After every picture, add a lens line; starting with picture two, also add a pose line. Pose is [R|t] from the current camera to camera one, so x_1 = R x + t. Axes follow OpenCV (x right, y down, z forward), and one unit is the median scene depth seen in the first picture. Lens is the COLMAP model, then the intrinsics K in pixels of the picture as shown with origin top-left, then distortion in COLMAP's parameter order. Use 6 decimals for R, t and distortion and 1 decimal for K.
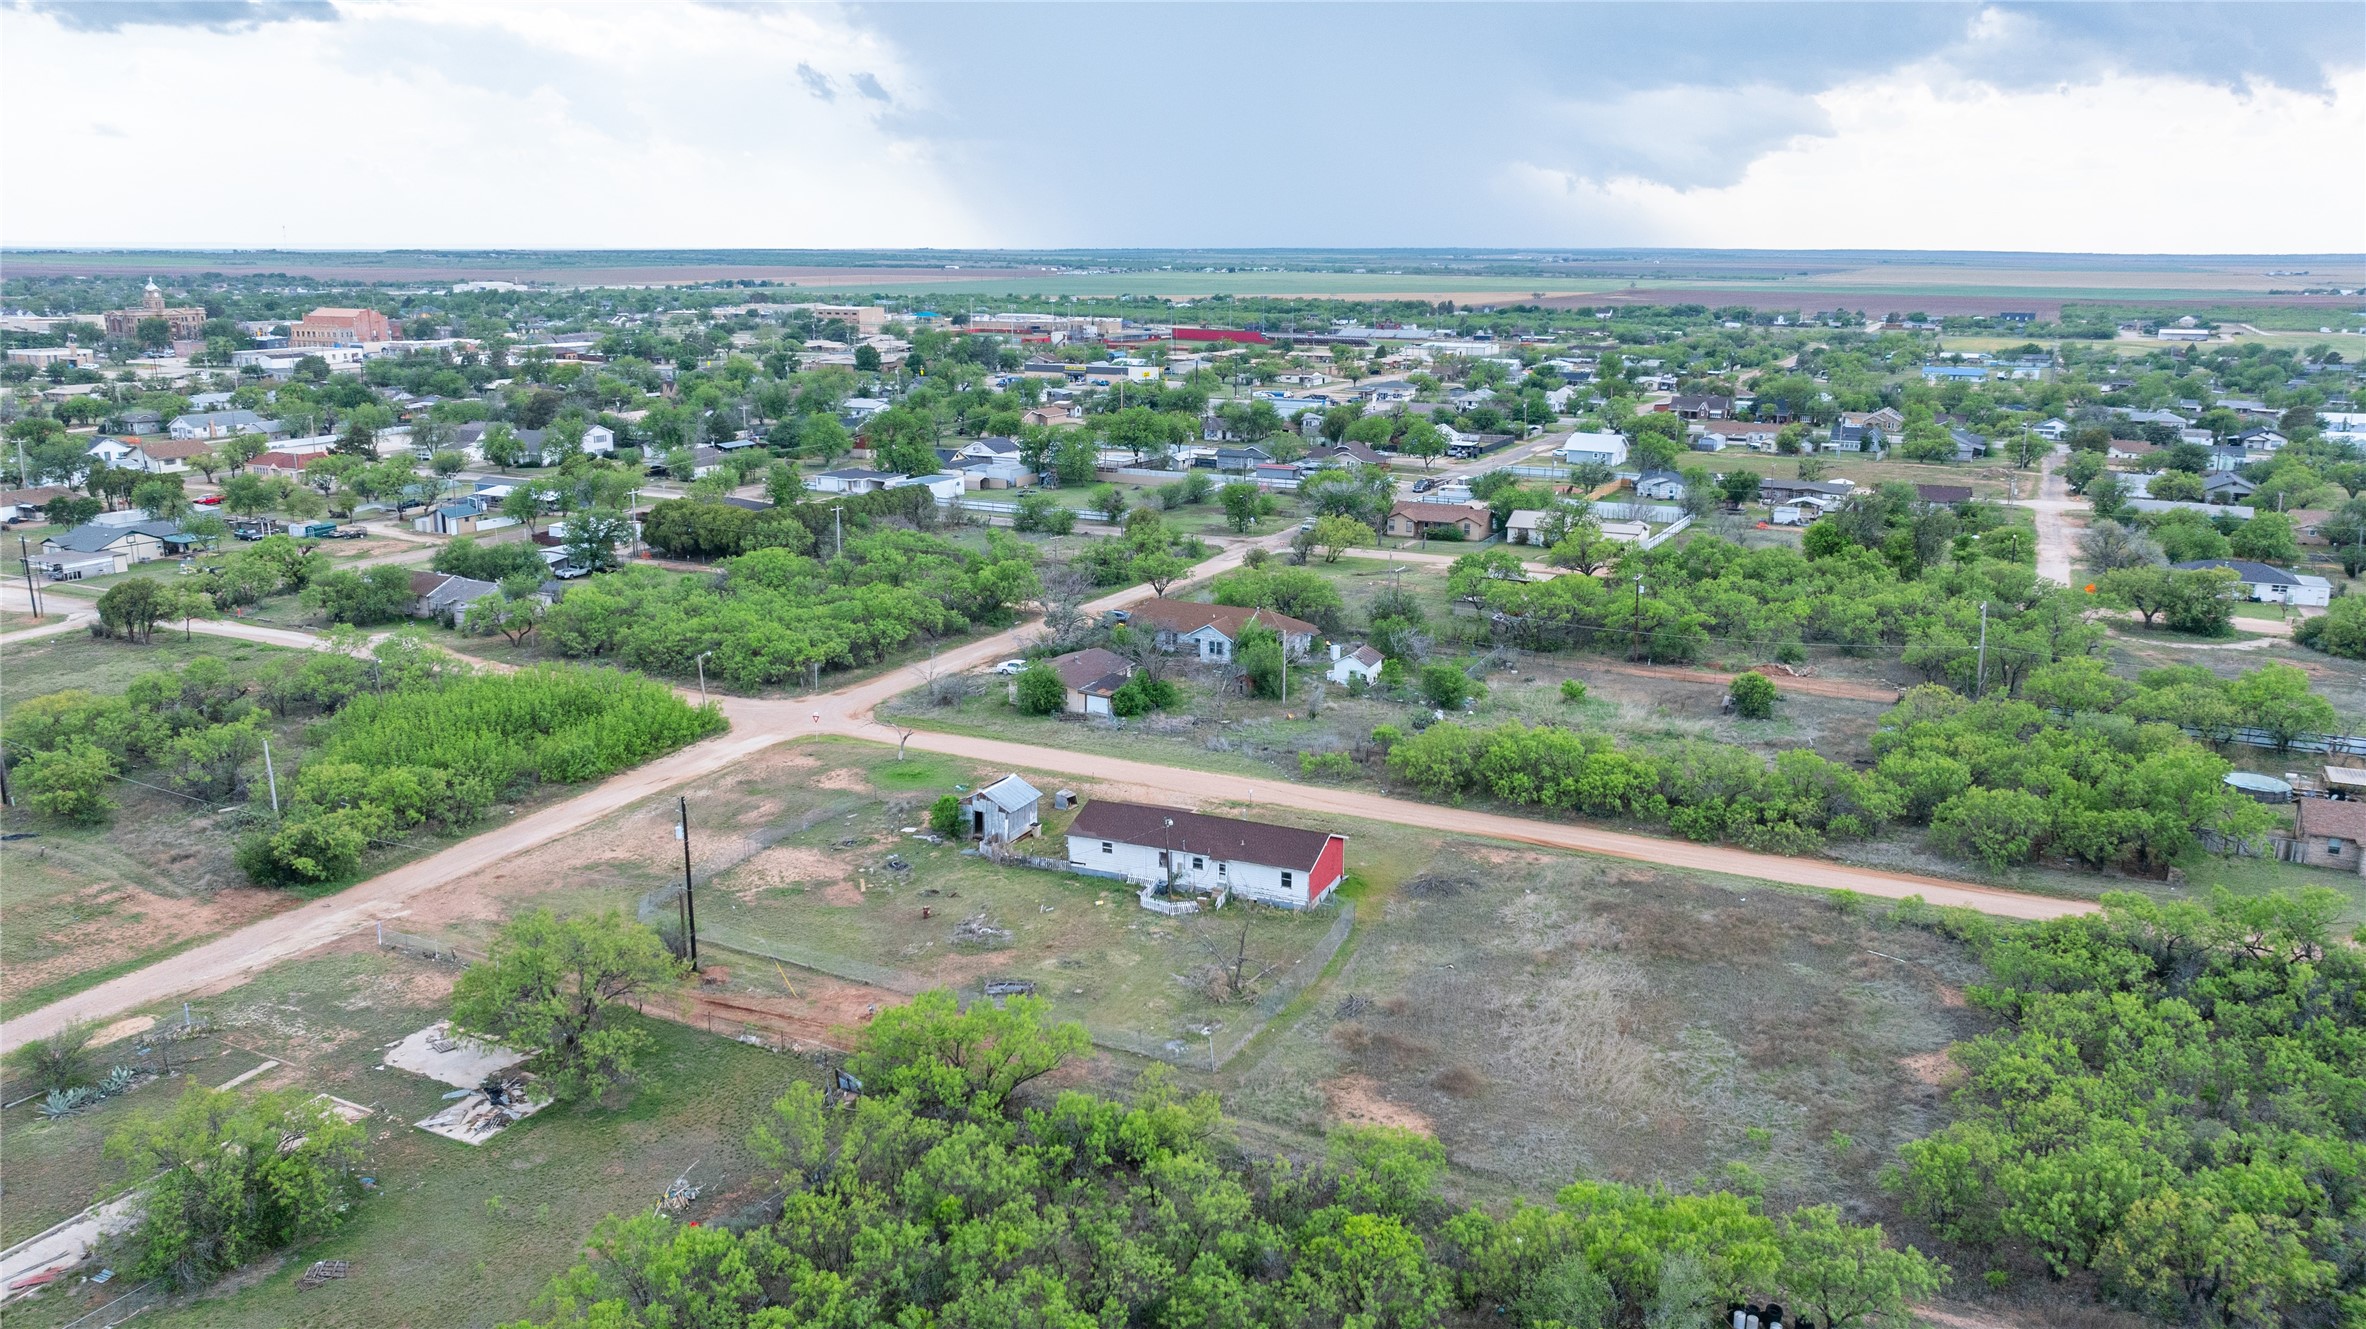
lens RADIAL K [[1680.6, 0, 1188.4], [0, 1680.6, 653.6], [0, 0, 1]] dist [-0.017665, 0.000769]
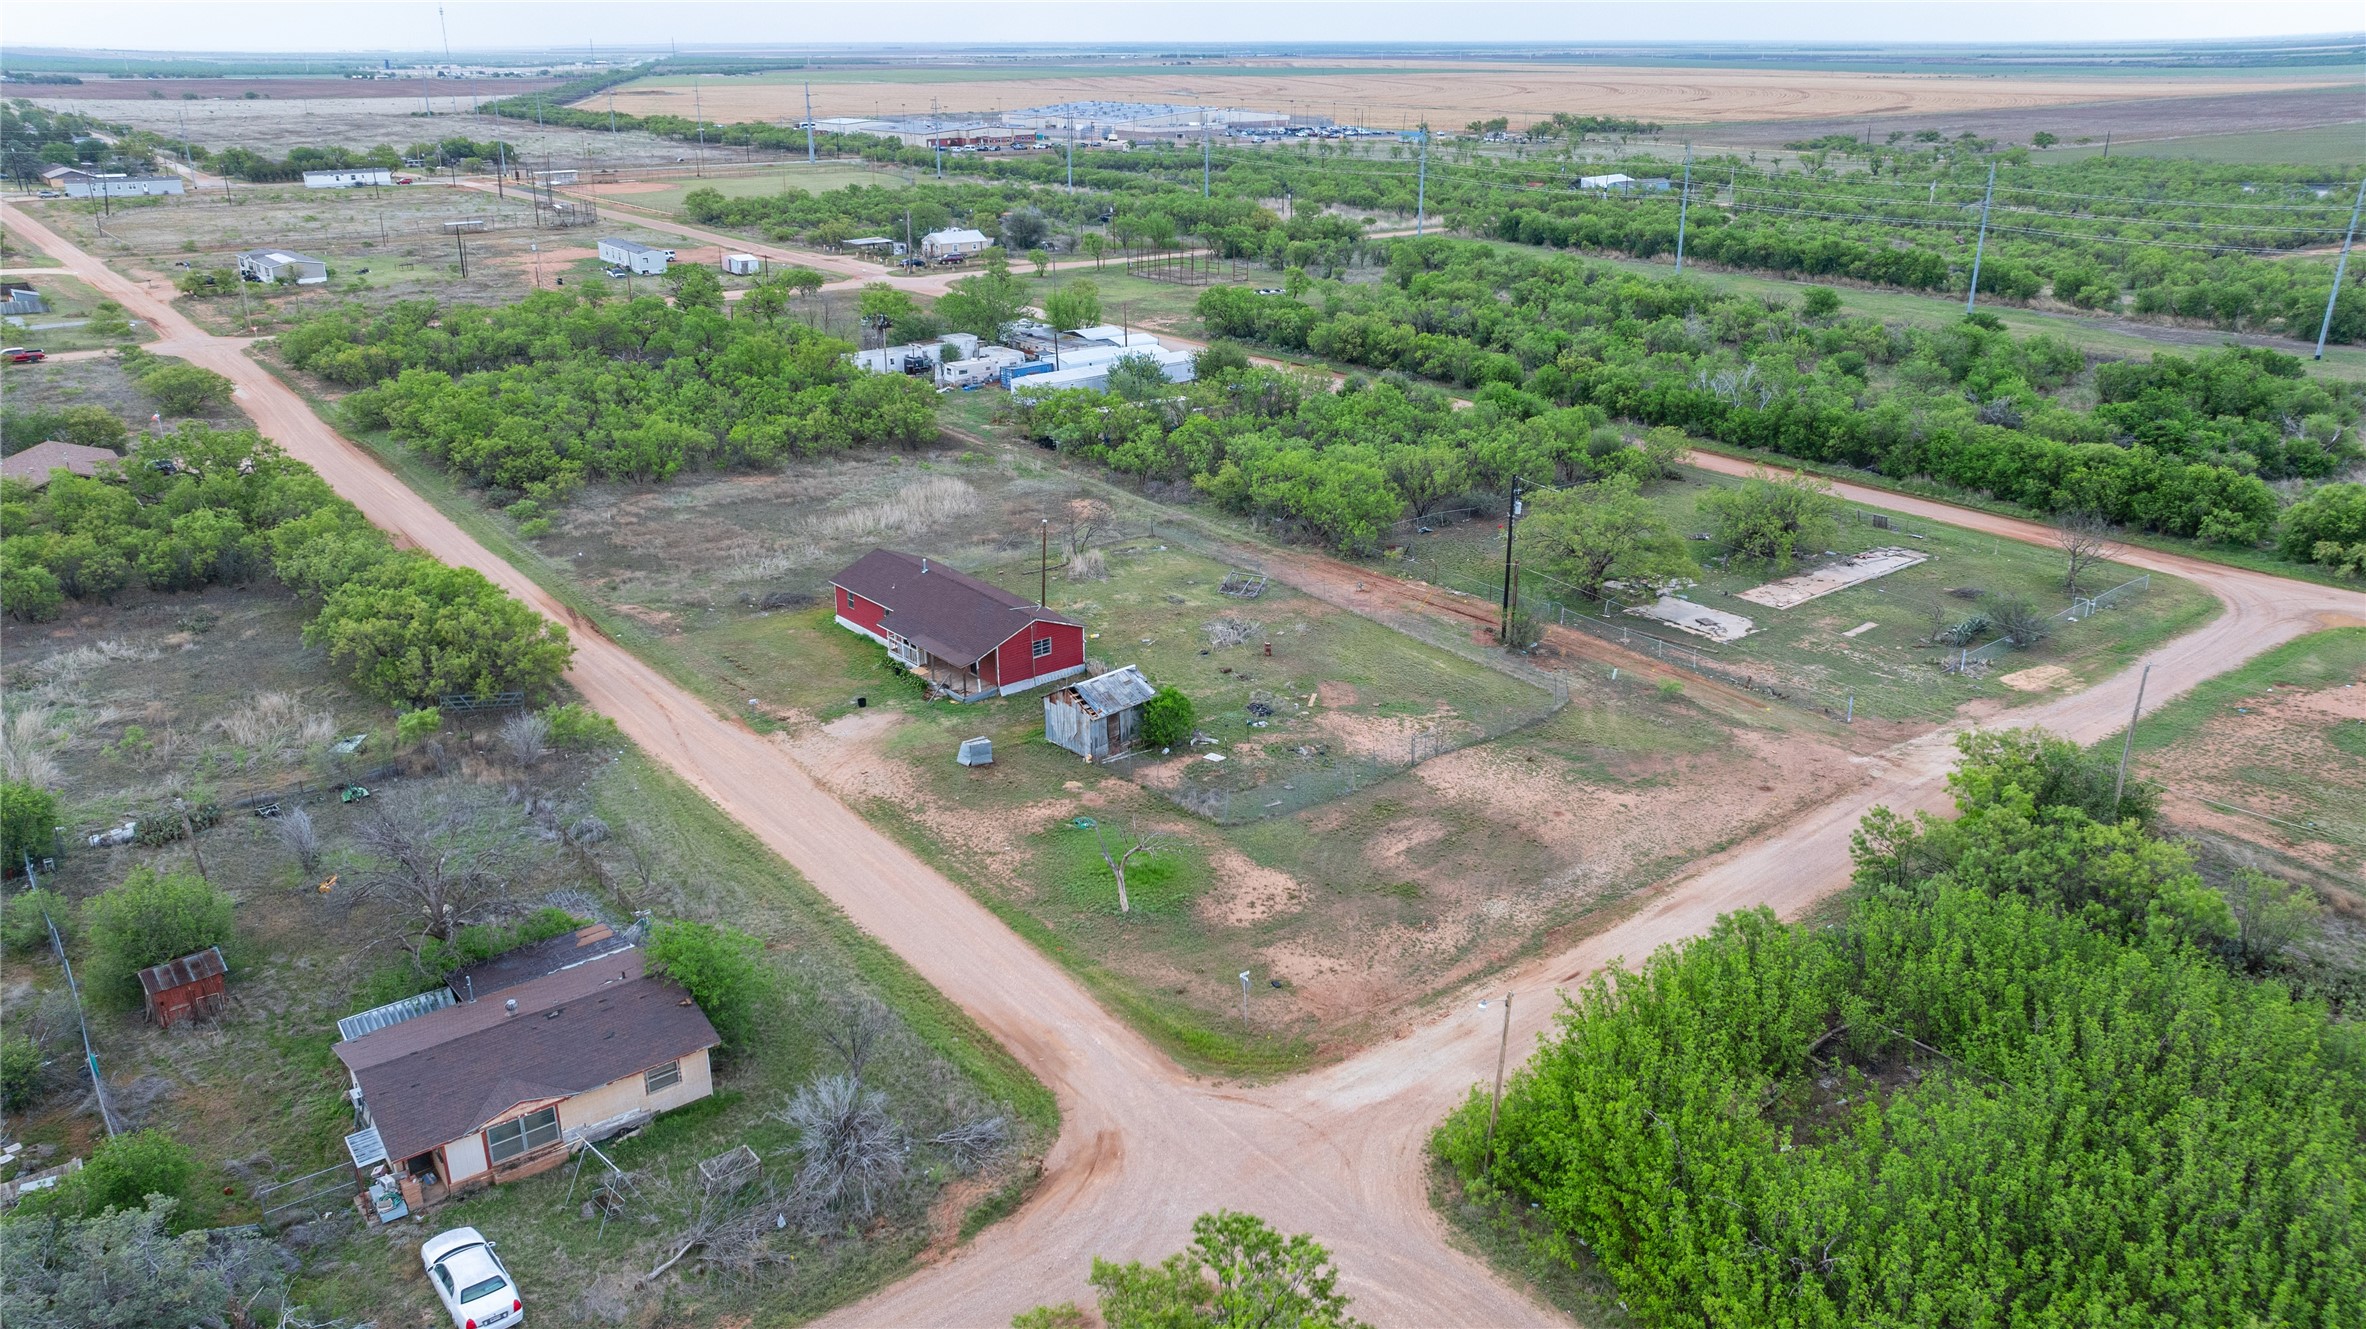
lens RADIAL K [[1680.6, 0, 1188.4], [0, 1680.6, 653.6], [0, 0, 1]] dist [-0.017665, 0.000769]
pose [[-0.903477, -0.148294, 0.402166, -0.426657], [0.101996, 0.836917, 0.537742, -0.309529], [-0.416324, 0.526857, -0.741010, 1.474709]]
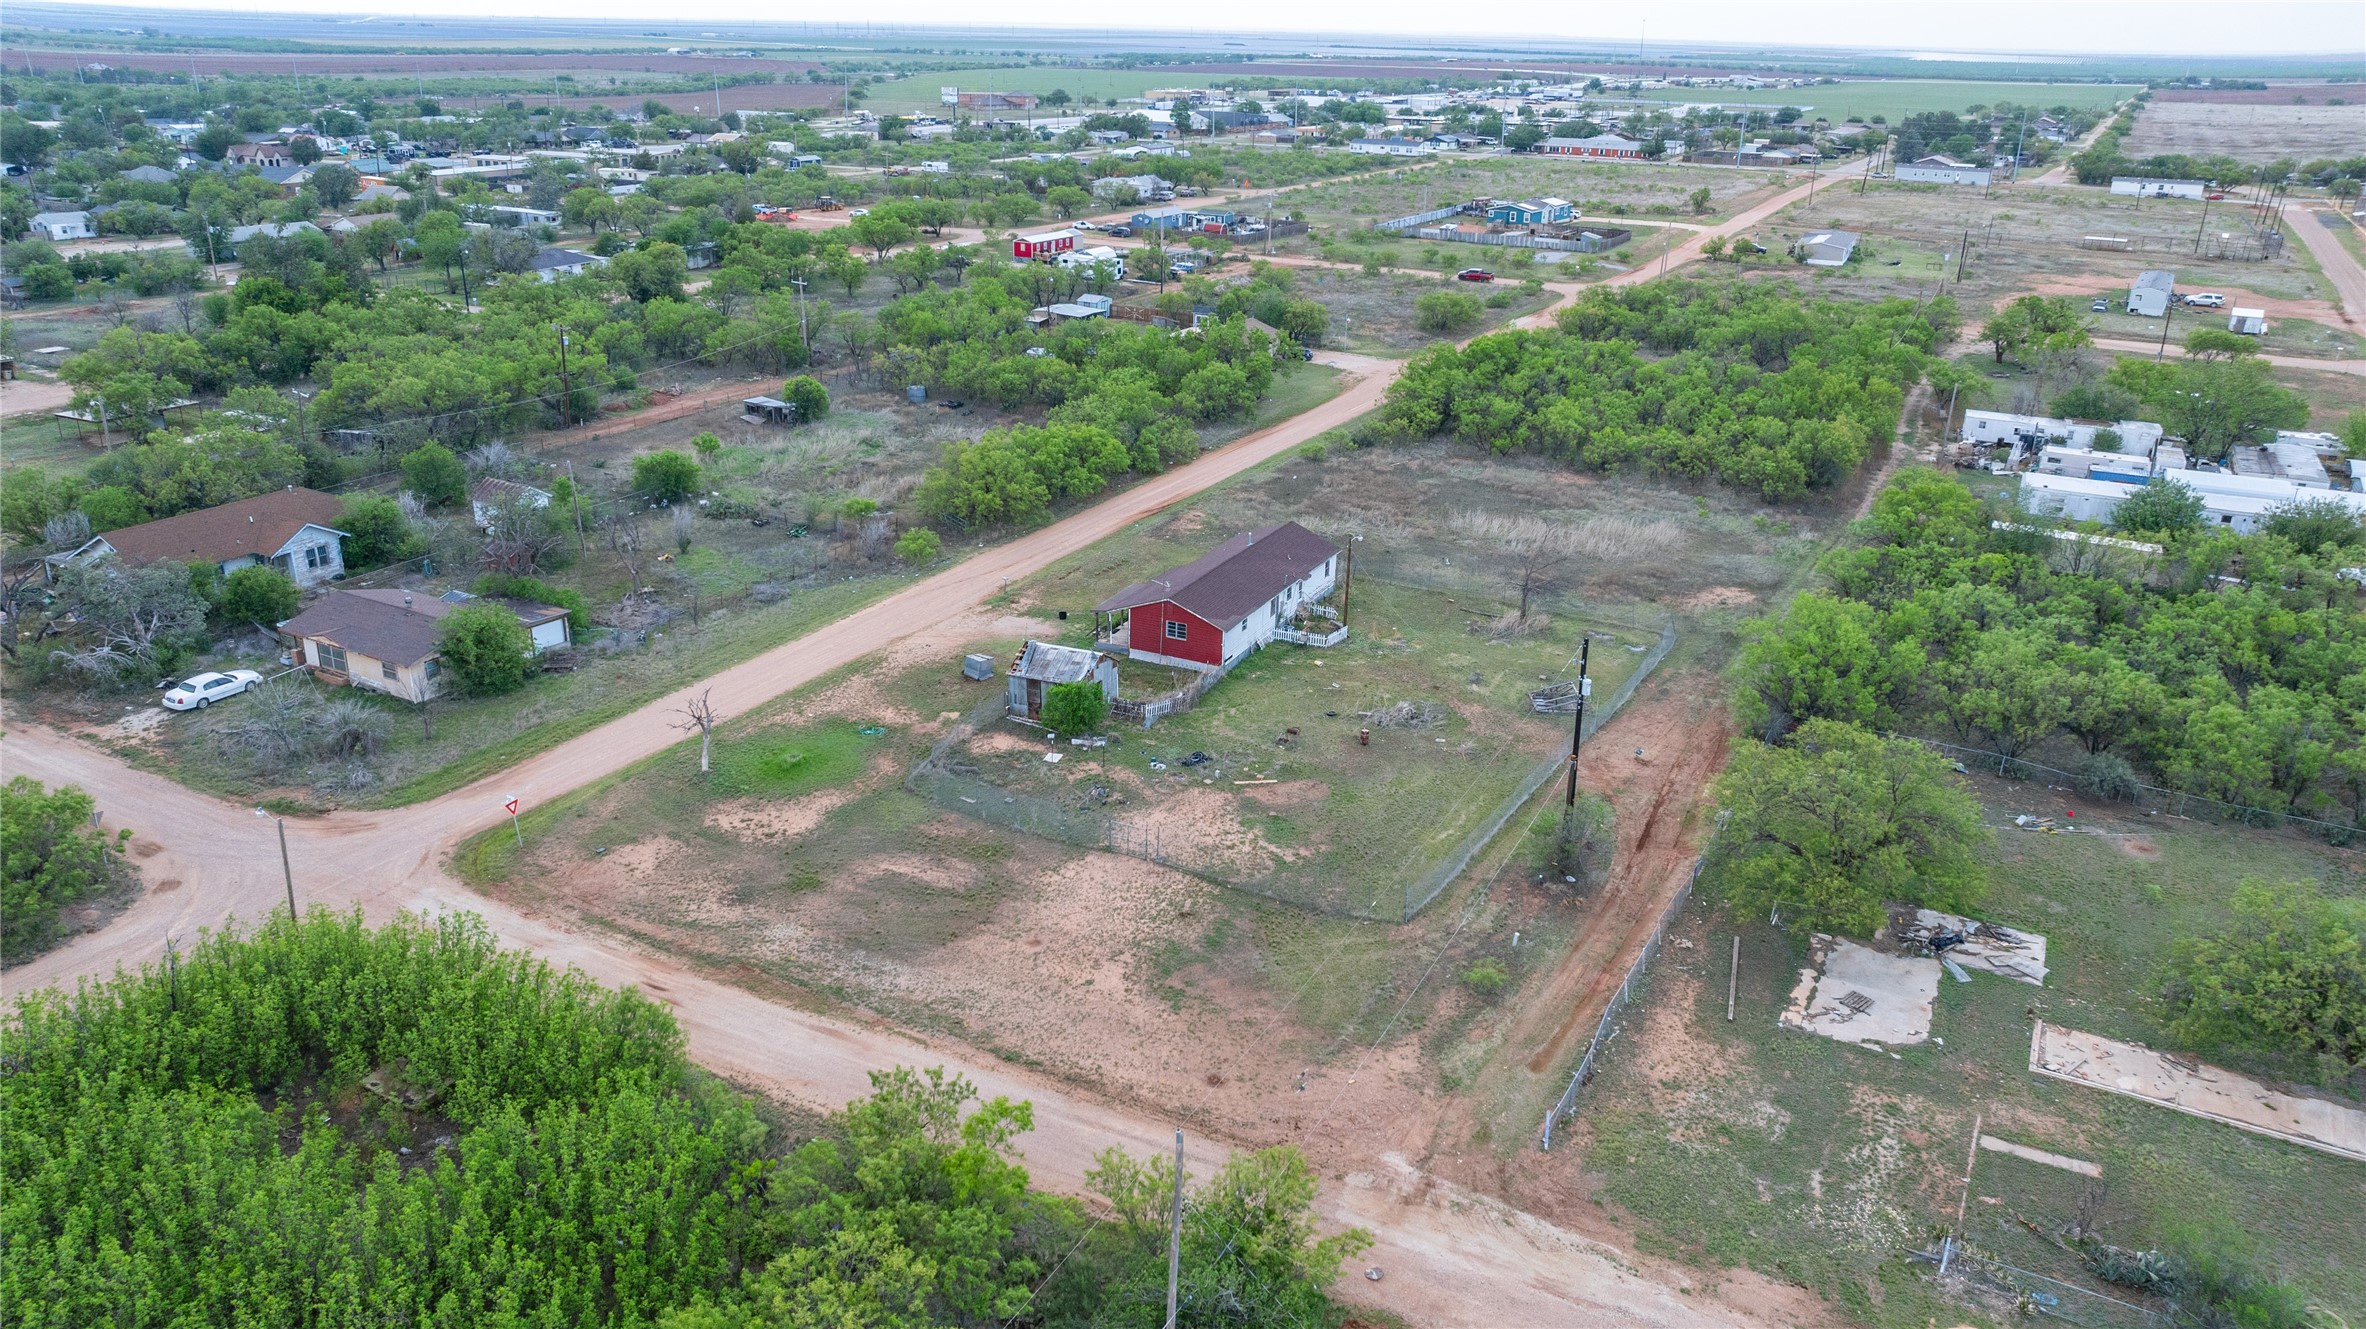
lens RADIAL K [[1671.4, 0, 1174.1], [0, 1671.4, 655.3], [0, 0, 1]] dist [-0.020988, -0.002388]
pose [[0.045099, -0.357349, 0.932881, -0.772905], [0.217102, 0.915019, 0.340011, -0.153216], [-0.975107, 0.187196, 0.118847, 0.841168]]
